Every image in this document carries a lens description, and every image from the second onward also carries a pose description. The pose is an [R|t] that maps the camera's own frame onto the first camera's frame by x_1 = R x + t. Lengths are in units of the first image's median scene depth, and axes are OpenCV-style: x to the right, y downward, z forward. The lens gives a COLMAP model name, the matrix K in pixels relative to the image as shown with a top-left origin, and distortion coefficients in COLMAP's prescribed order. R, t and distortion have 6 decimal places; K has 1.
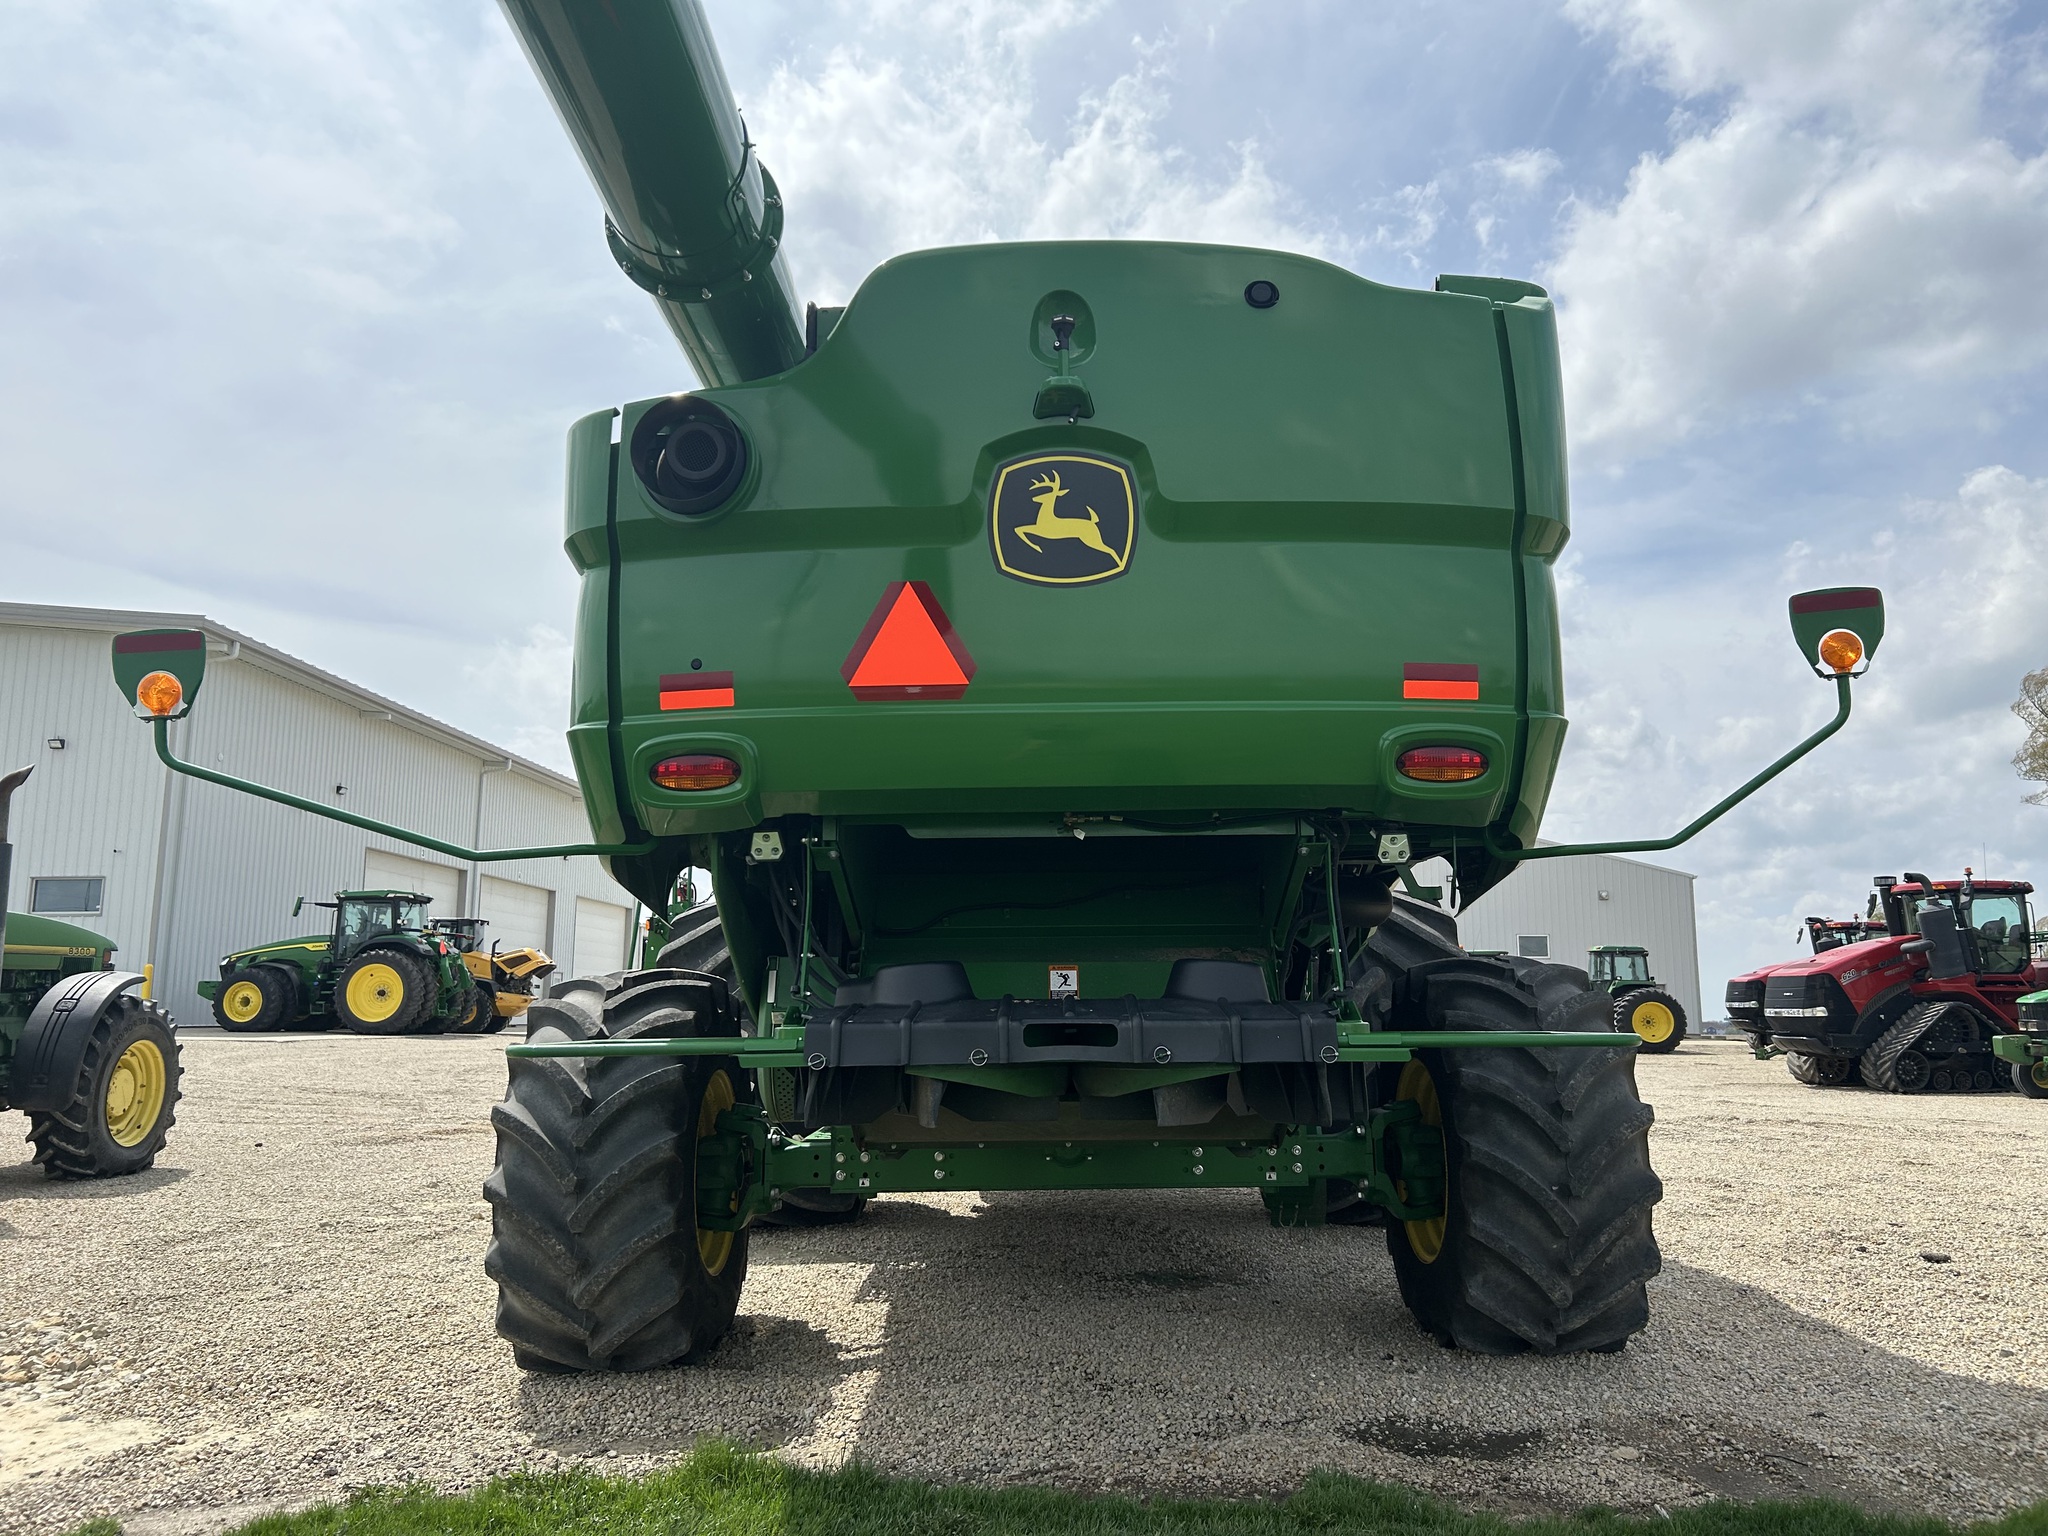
lens RADIAL K [[1523.0, 0, 1027.1], [0, 1523.0, 758.5], [0, 0, 1]] dist [0.074598, -0.077625]
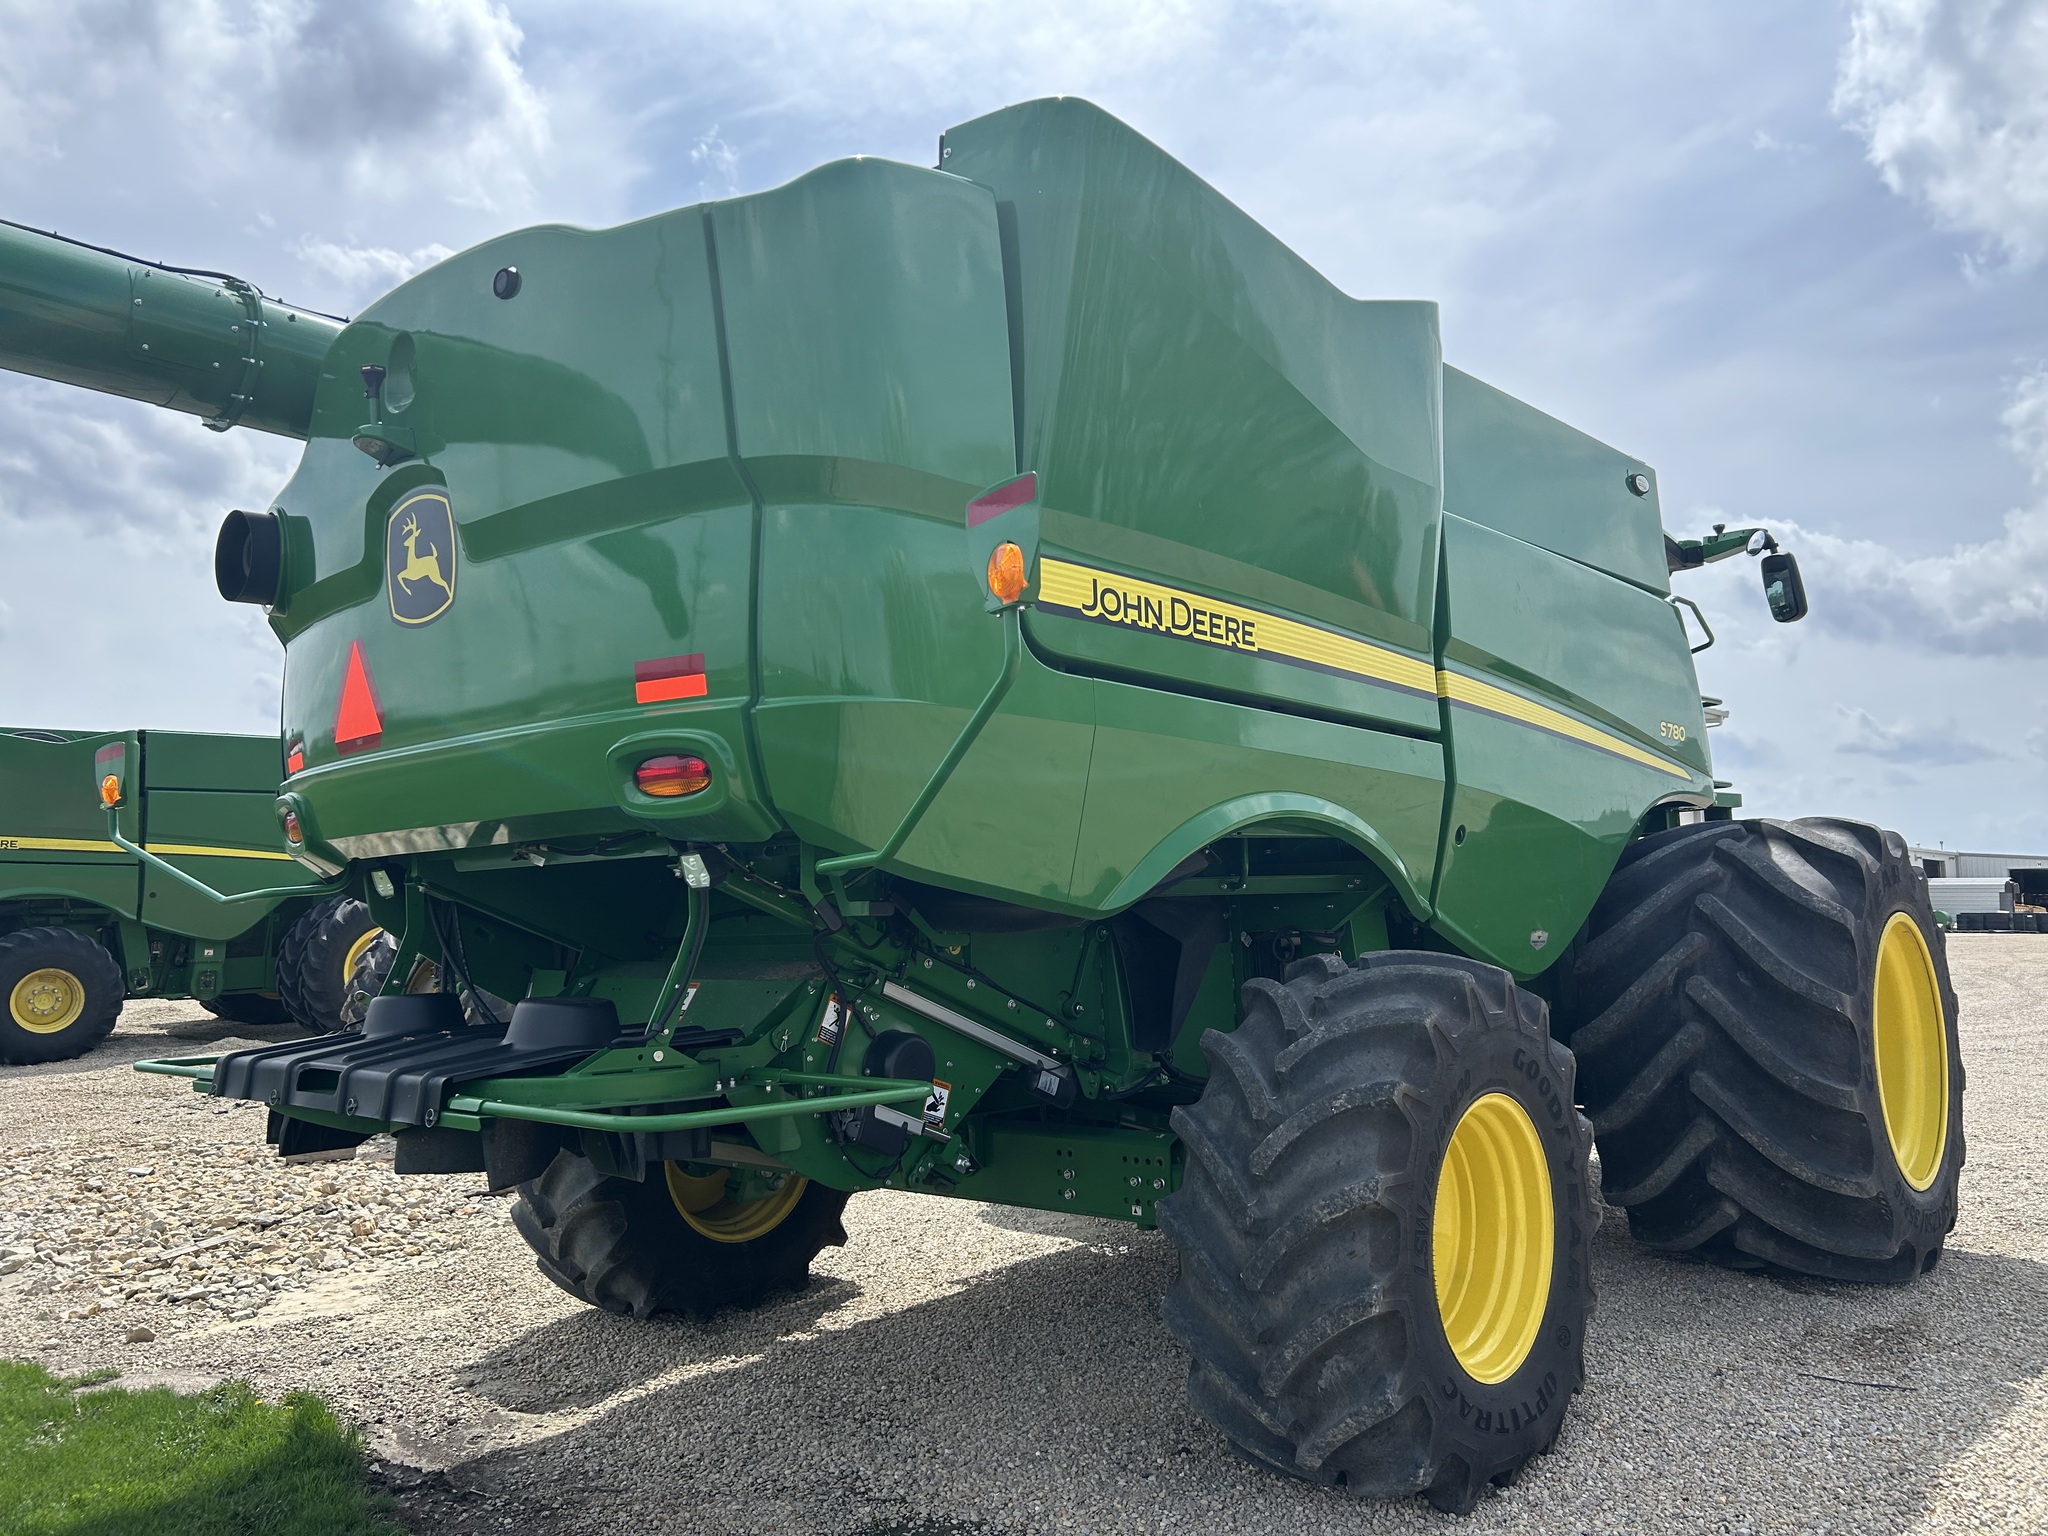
lens RADIAL K [[1523.0, 0, 1027.1], [0, 1523.0, 758.5], [0, 0, 1]] dist [0.074598, -0.077625]
pose [[0.740240, -0.068867, -0.668806, 0.672215], [0.112646, 0.993383, 0.022389, -0.001904], [0.662839, -0.091911, 0.743100, 0.334271]]
